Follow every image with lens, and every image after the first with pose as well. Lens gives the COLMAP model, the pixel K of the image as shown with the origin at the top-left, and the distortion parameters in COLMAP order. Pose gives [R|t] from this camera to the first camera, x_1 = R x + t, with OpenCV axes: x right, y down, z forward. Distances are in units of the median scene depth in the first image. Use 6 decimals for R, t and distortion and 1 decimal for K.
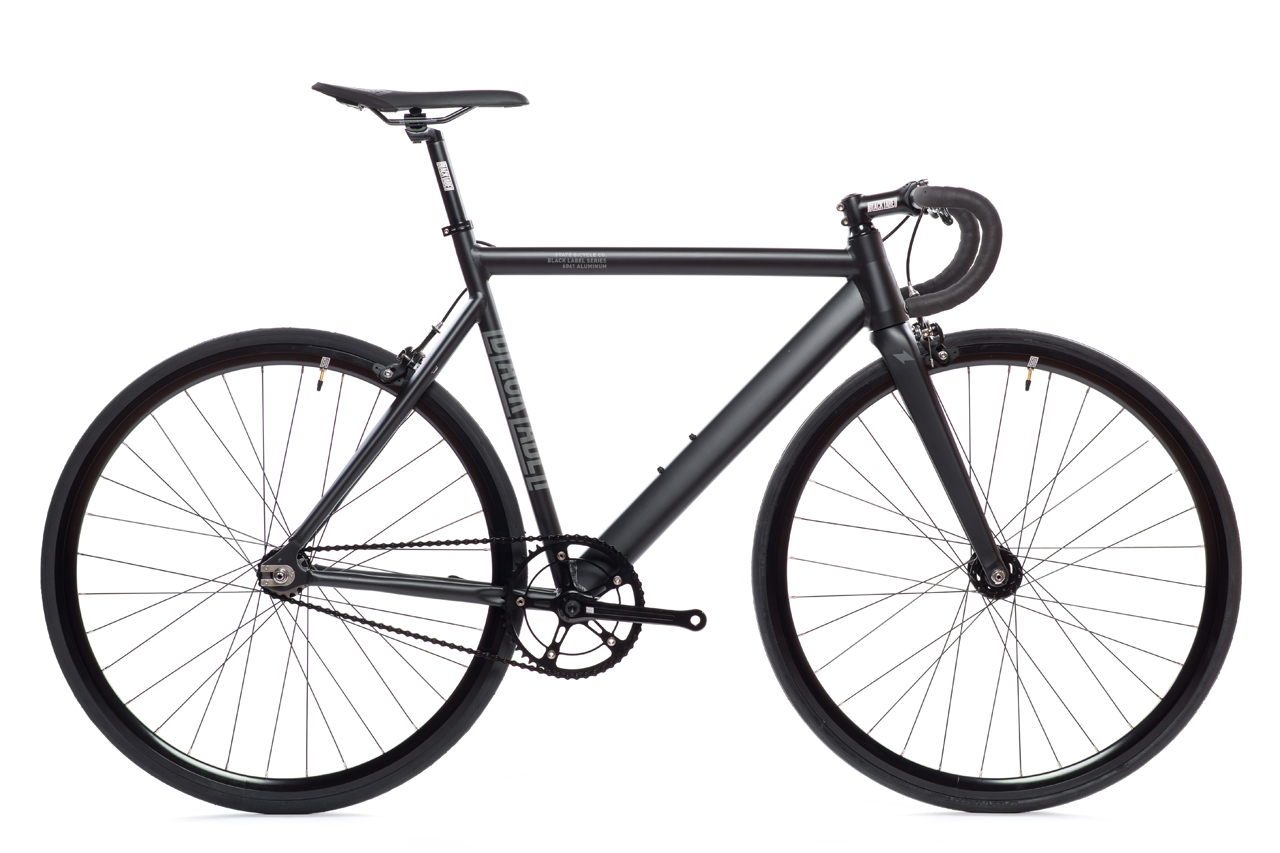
lens RADIAL K [[3222.1, 0, 640.0], [0, 3222.1, 426.5], [0, 0, 1]] dist [-0.067398, -1.205911]
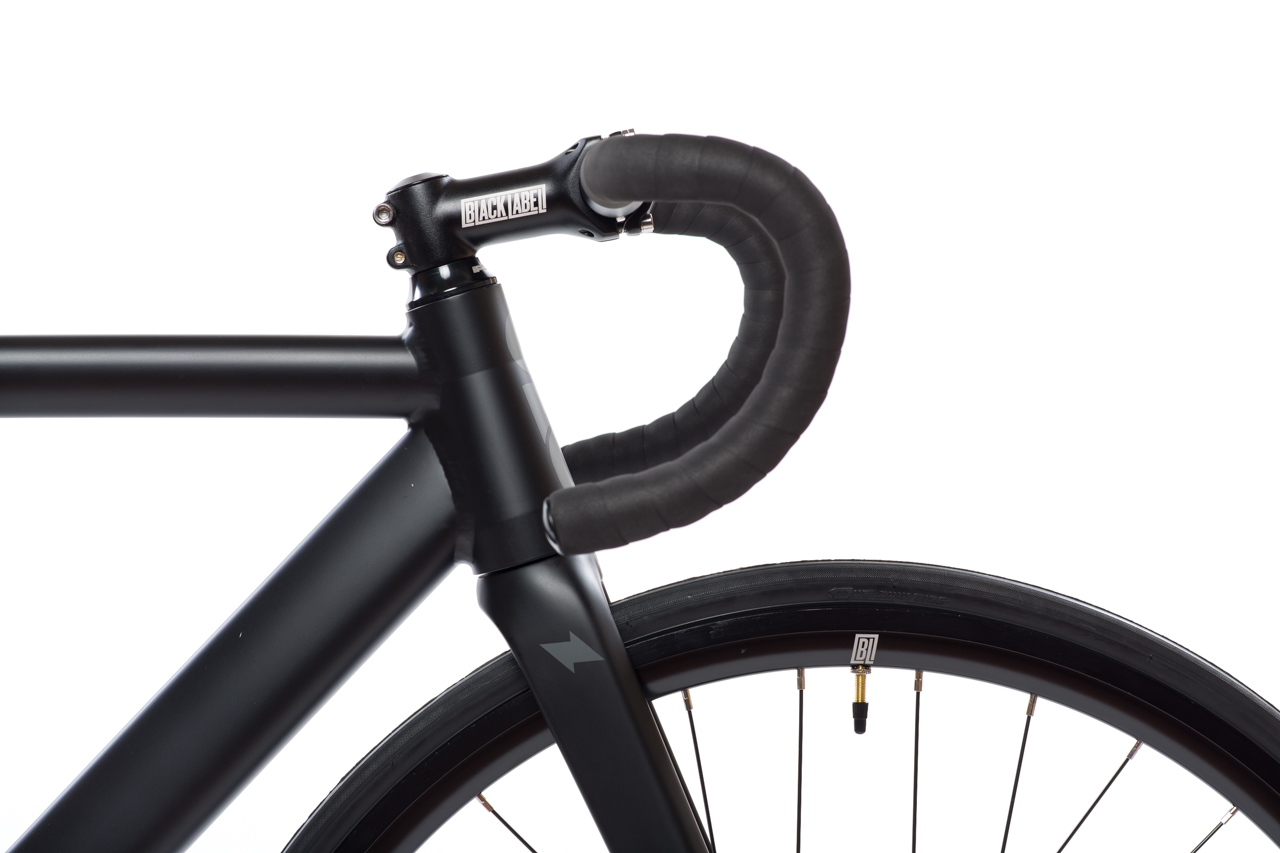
lens RADIAL K [[3222.1, 0, 640.0], [0, 3222.1, 426.5], [0, 0, 1]] dist [-0.067398, -1.205911]
pose [[0.999294, -0.007342, 0.036858, 0.076787], [0.008339, 0.999602, -0.026969, -0.035989], [-0.036646, 0.027257, 0.998957, 0.656711]]
